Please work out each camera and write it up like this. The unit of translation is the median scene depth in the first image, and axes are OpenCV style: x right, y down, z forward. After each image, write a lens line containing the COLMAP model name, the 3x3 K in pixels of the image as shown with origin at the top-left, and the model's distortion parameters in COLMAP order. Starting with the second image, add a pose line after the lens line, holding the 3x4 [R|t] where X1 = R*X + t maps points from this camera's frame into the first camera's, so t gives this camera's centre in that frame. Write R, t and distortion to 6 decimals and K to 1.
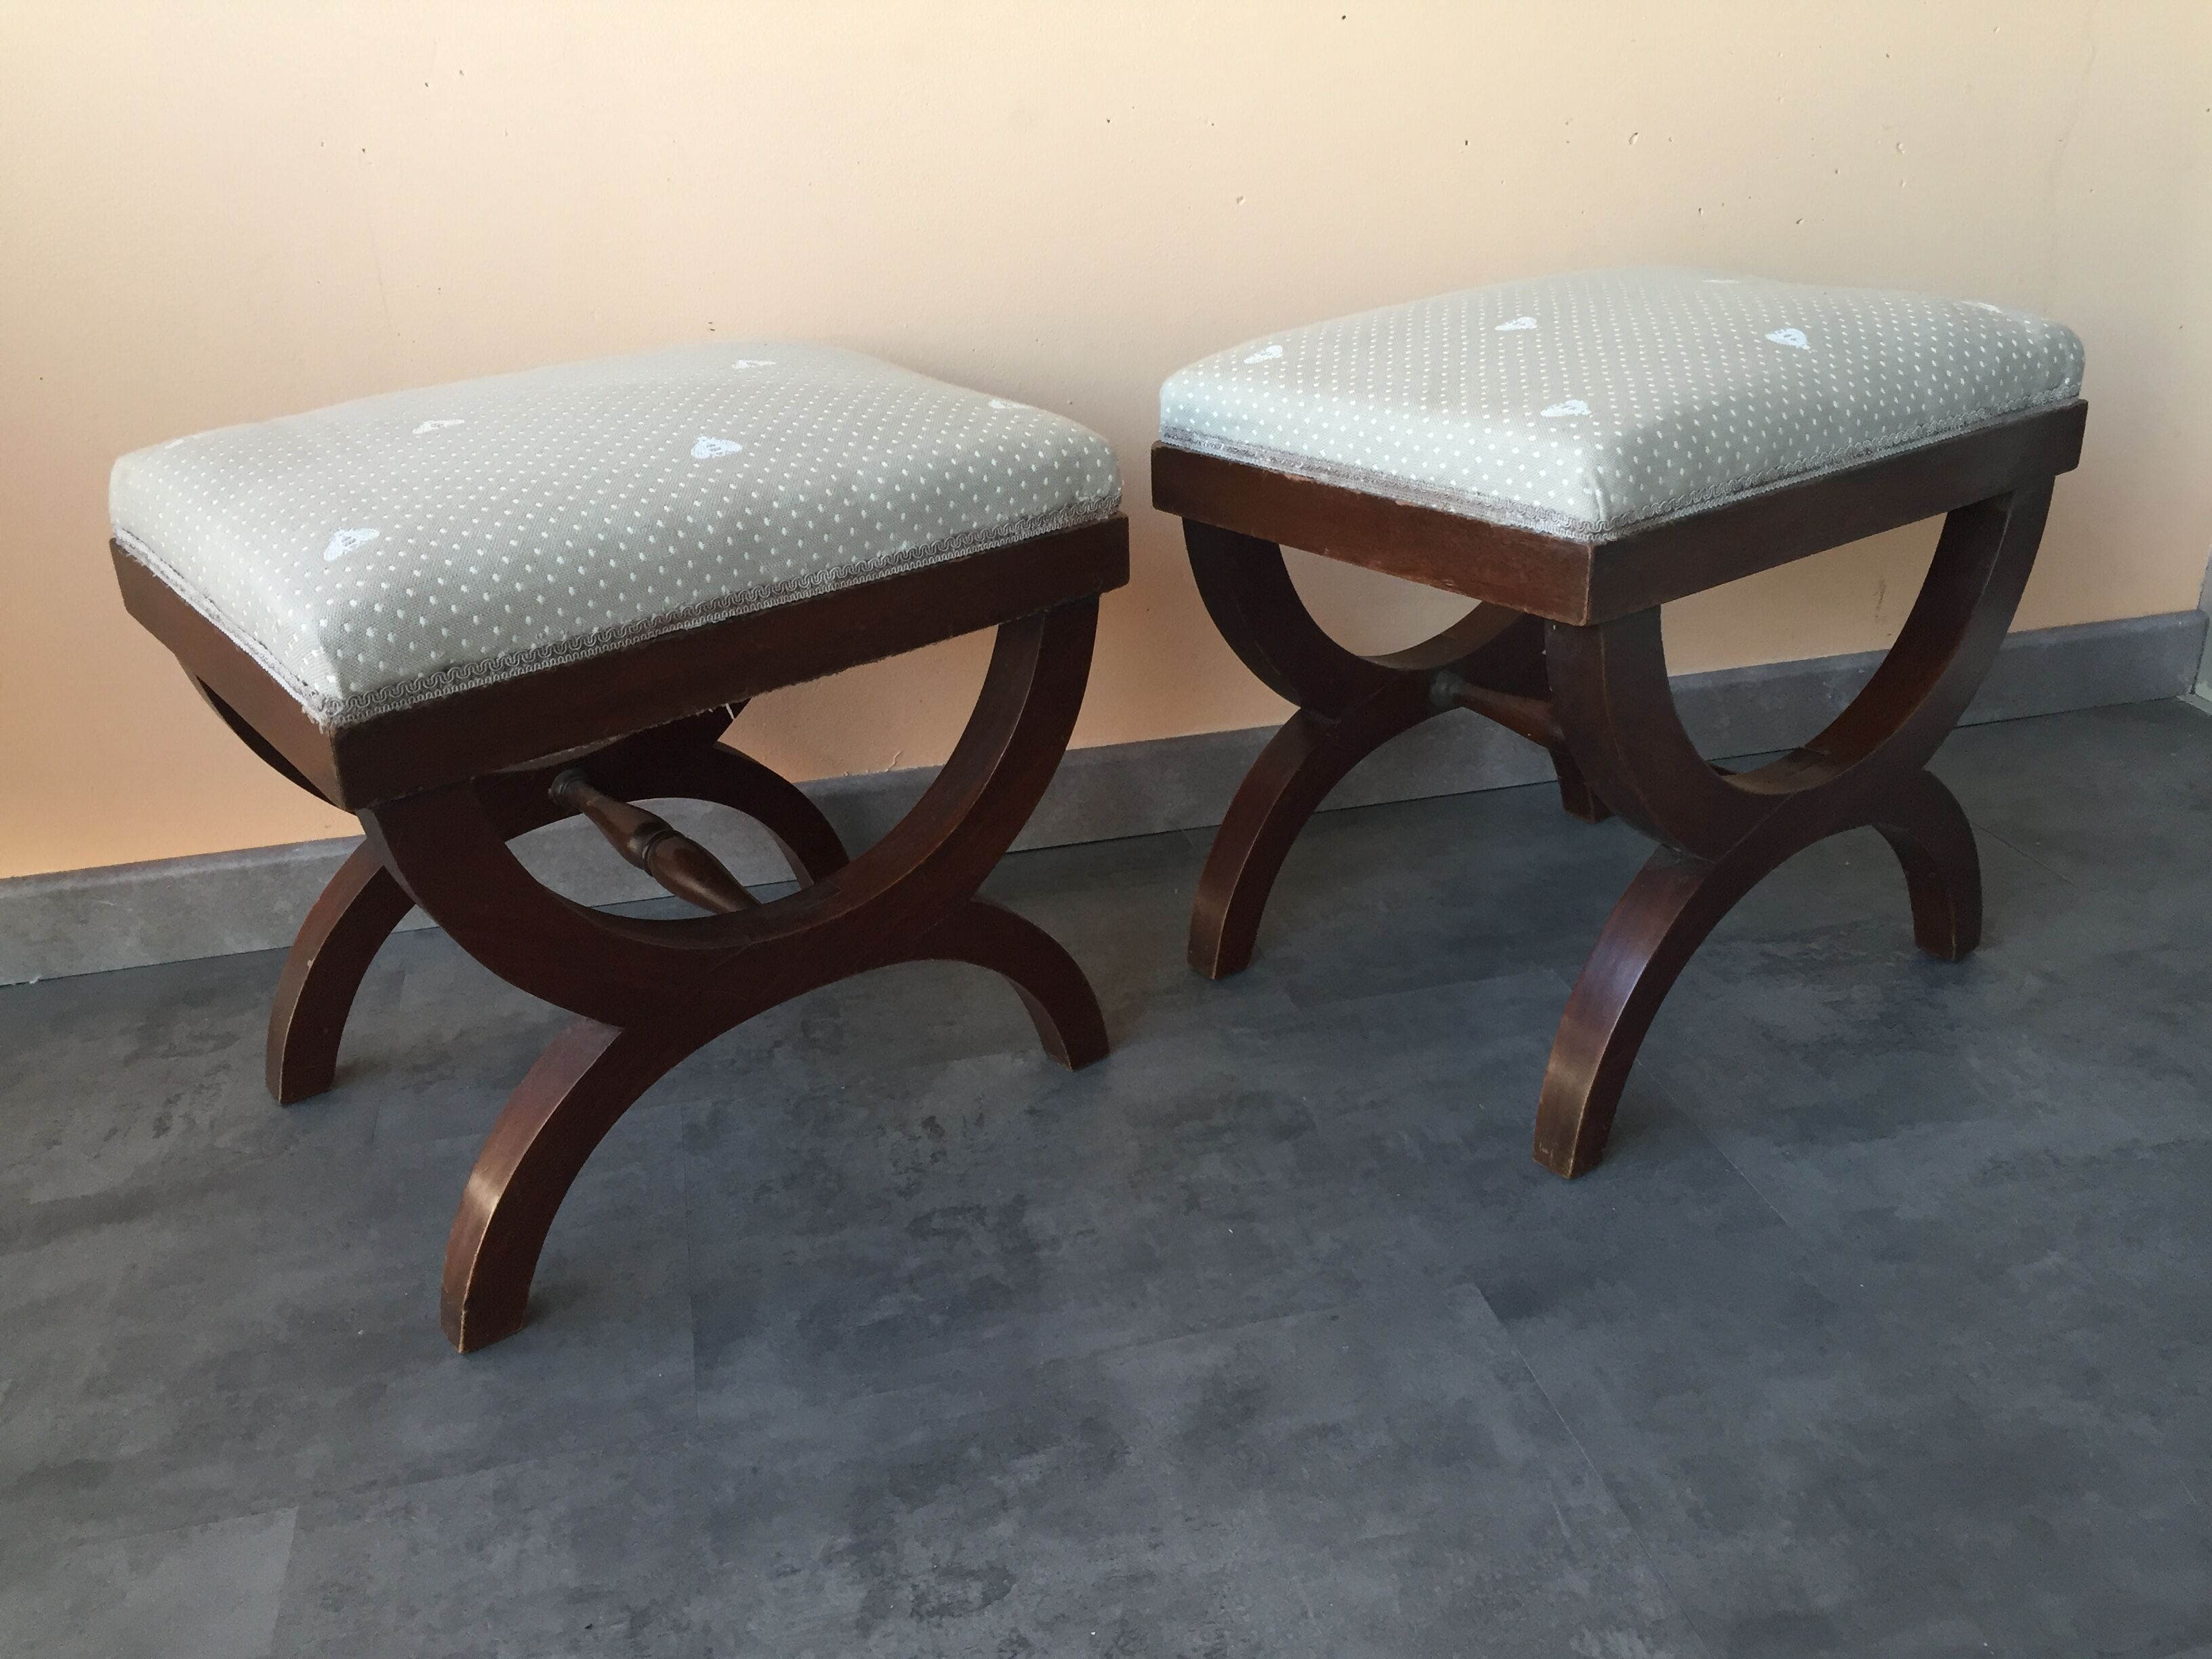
lens RADIAL K [[1912.5, 0, 1109.5], [0, 1912.5, 817.7], [0, 0, 1]] dist [0.074781, -0.108880]
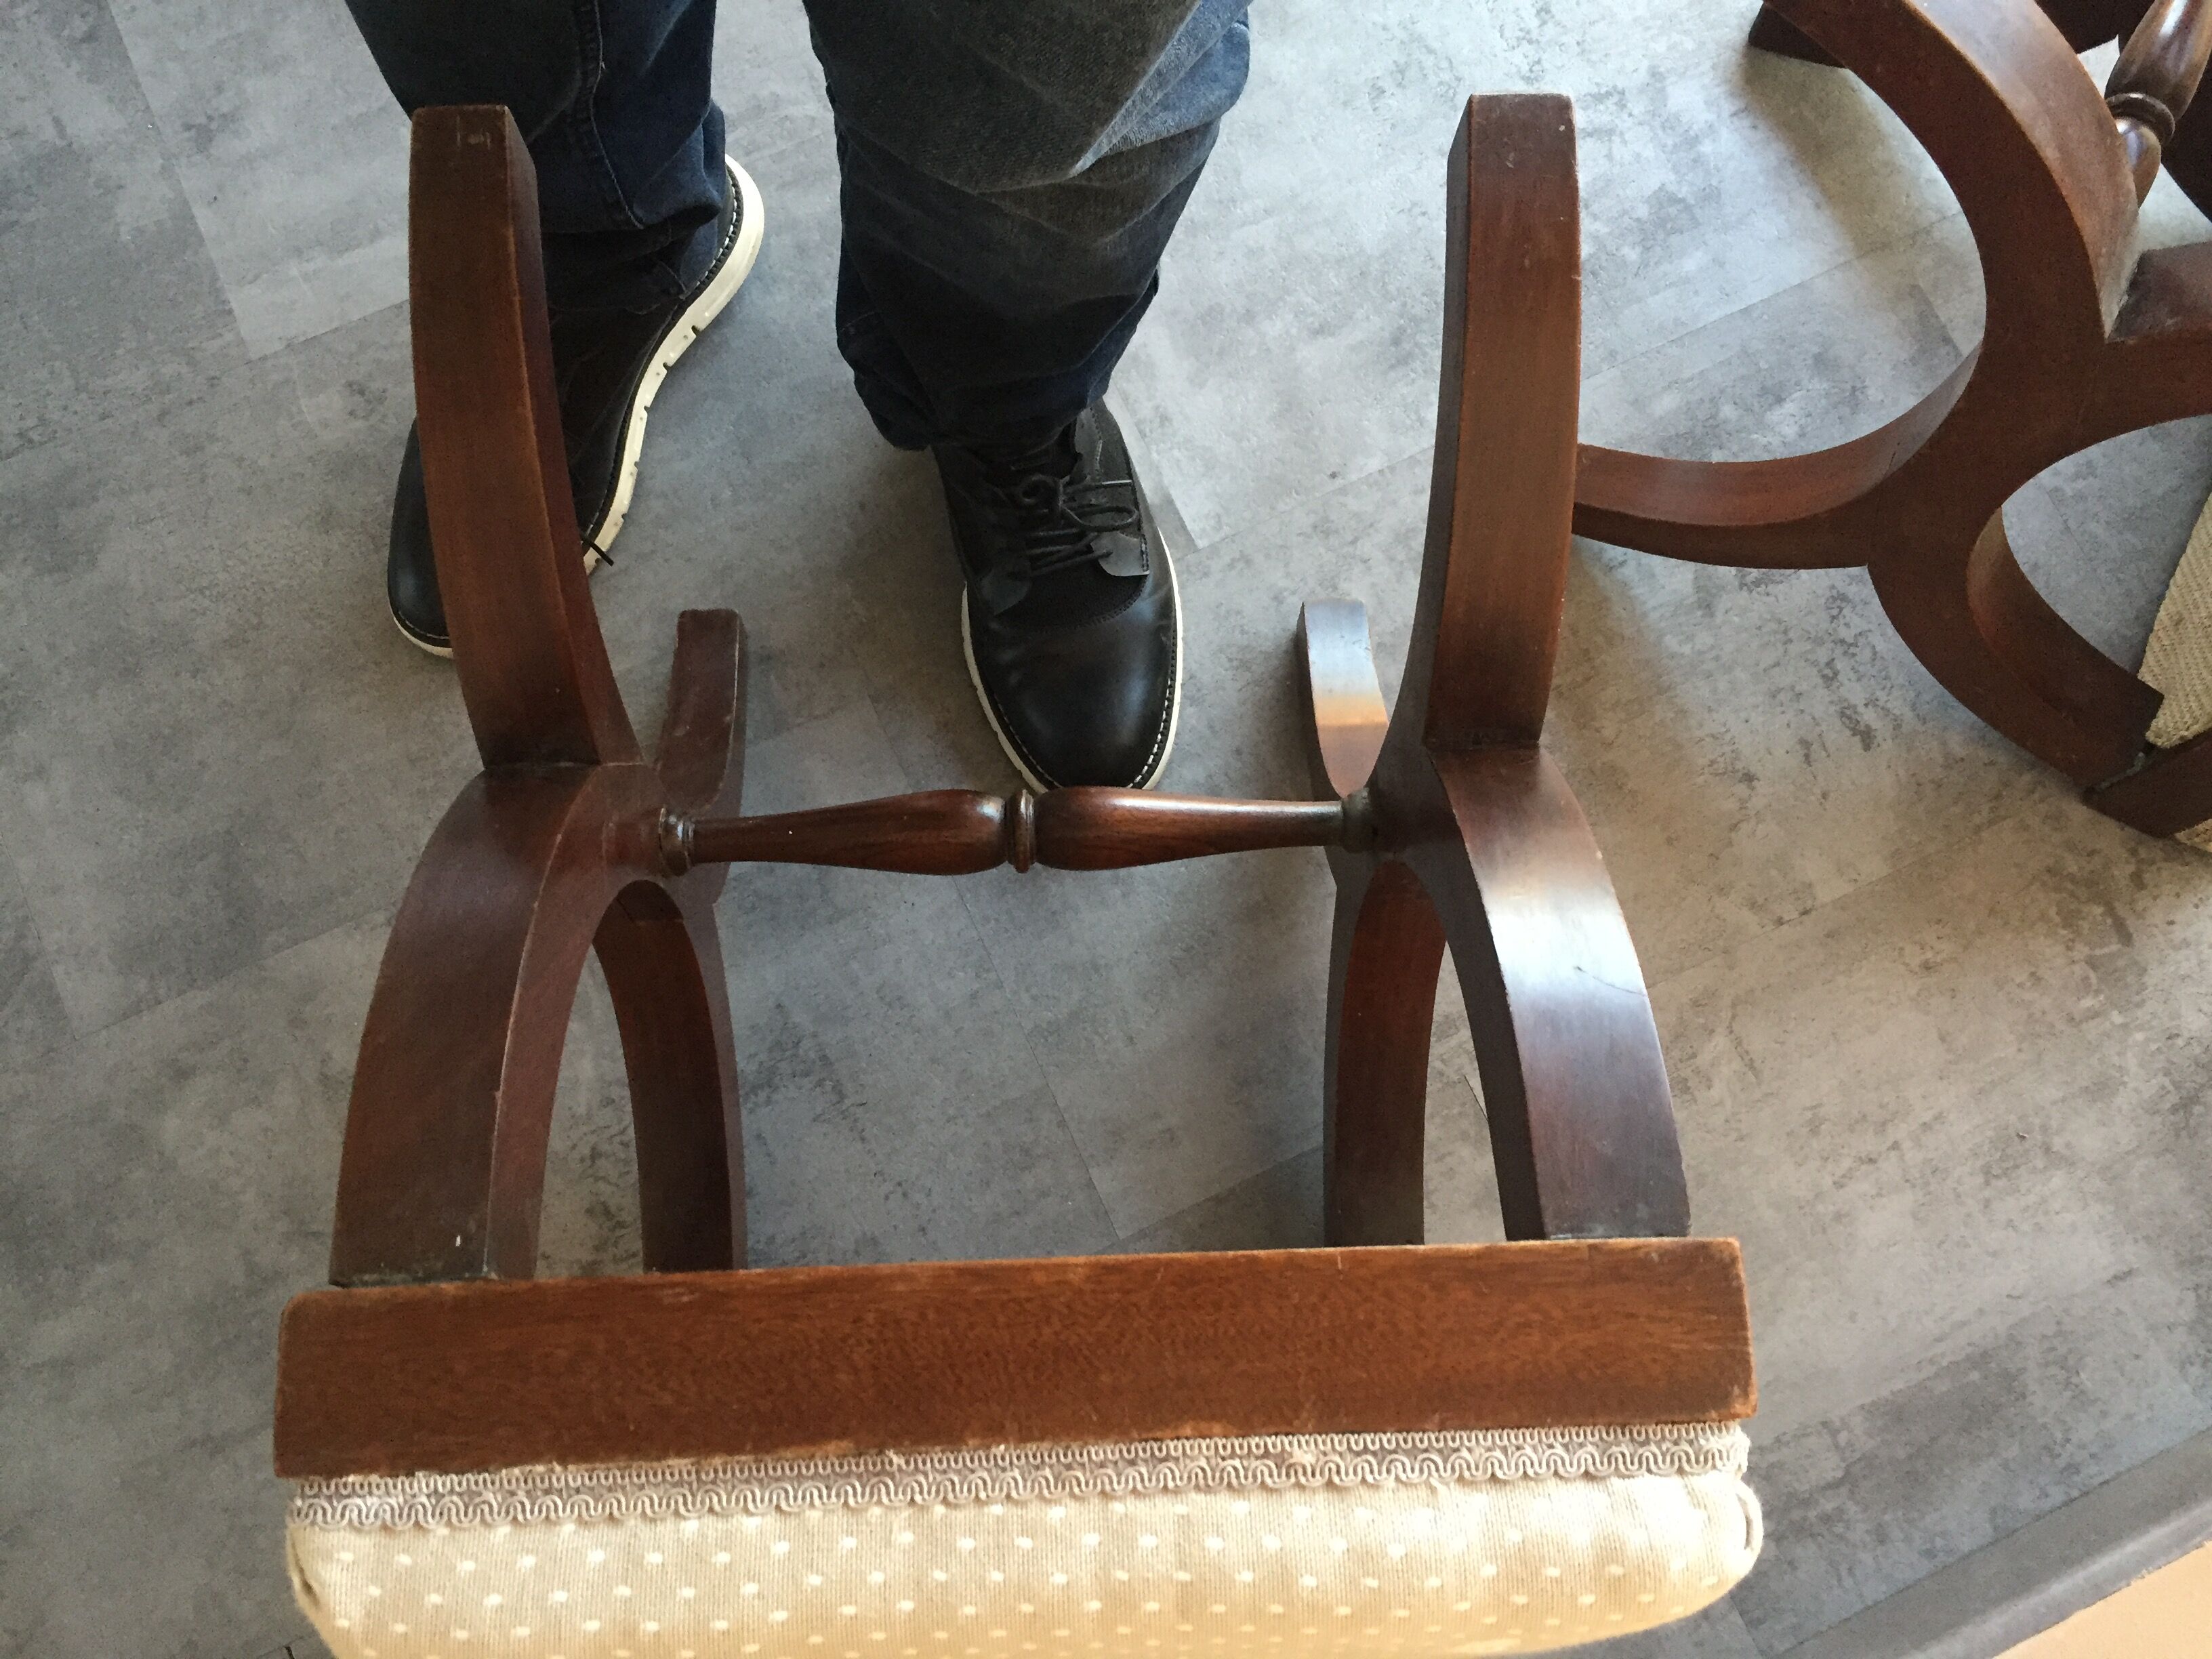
lens RADIAL K [[1912.5, 0, 1118.8], [0, 1912.5, 822.6], [0, 0, 1]] dist [0.074781, -0.108880]
pose [[-0.978468, 0.204987, -0.024101, 0.287153], [-0.069266, -0.216119, 0.973907, -0.737117], [0.194430, 0.954606, 0.225664, 0.932902]]
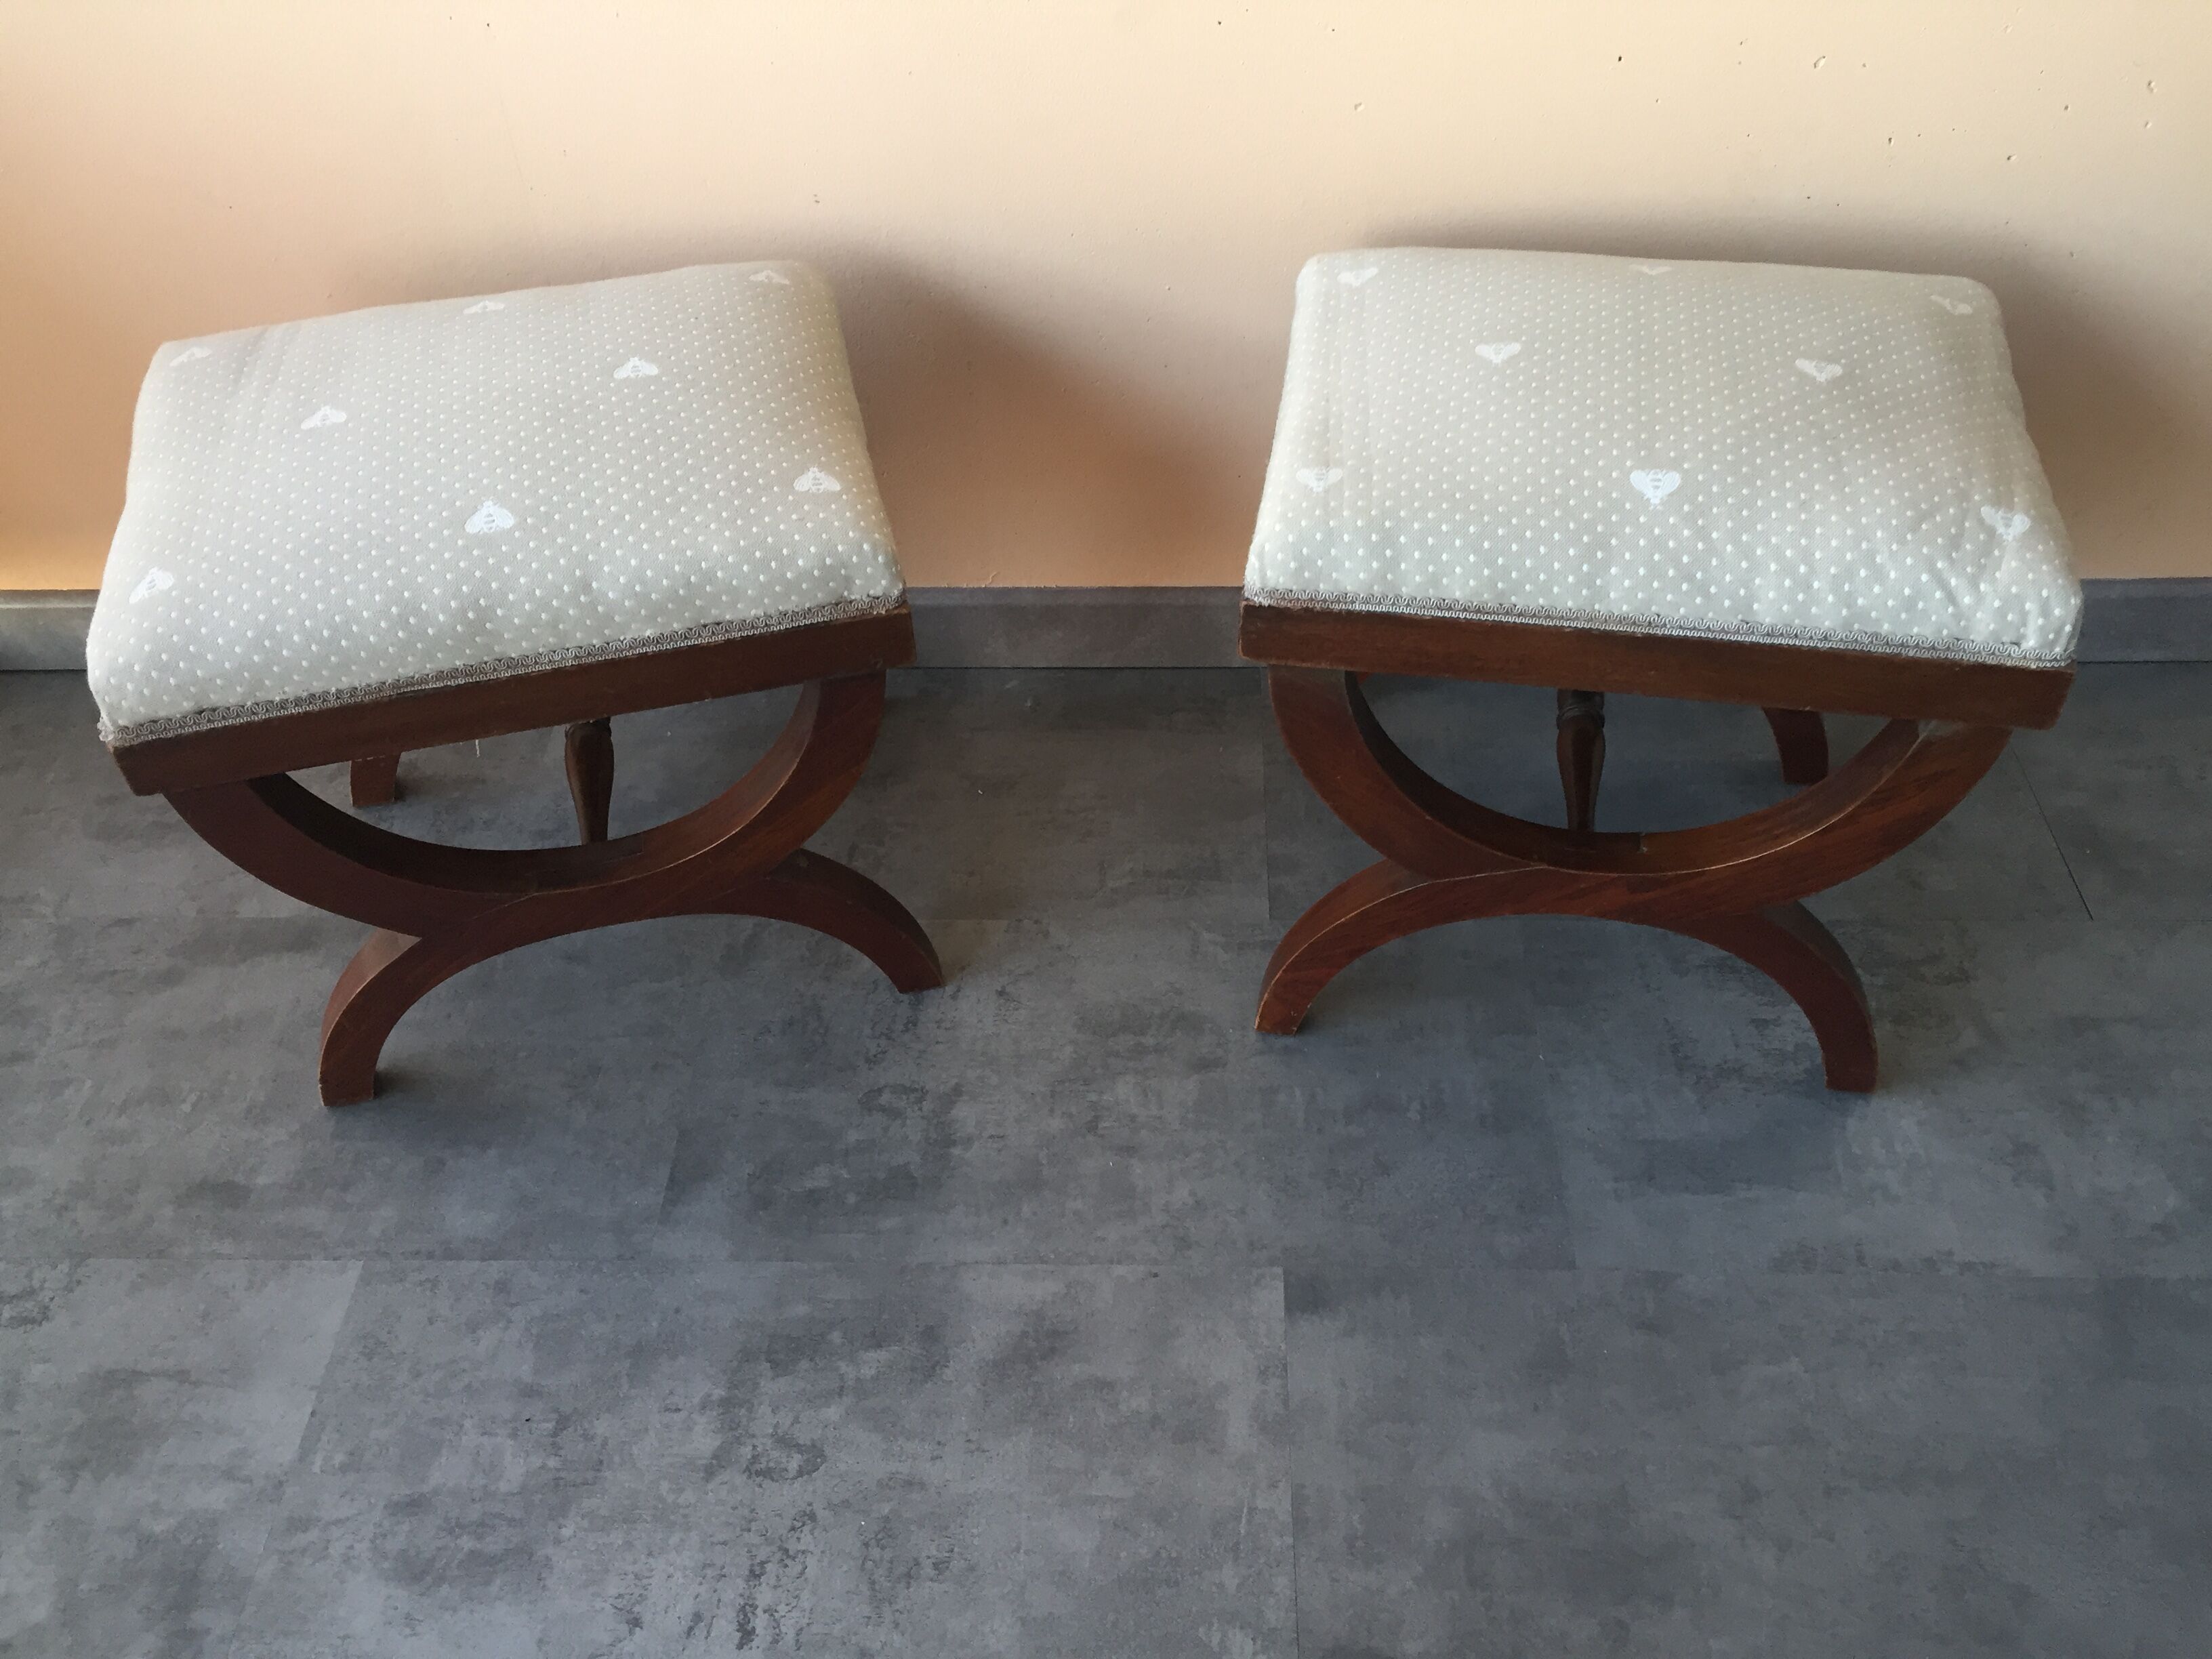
lens RADIAL K [[1912.5, 0, 1109.1], [0, 1912.5, 819.0], [0, 0, 1]] dist [0.074781, -0.108880]
pose [[0.965124, 0.185736, -0.184492, 0.260338], [-0.110142, 0.927405, 0.357476, -0.440496], [0.237495, -0.324689, 0.915518, -0.023836]]
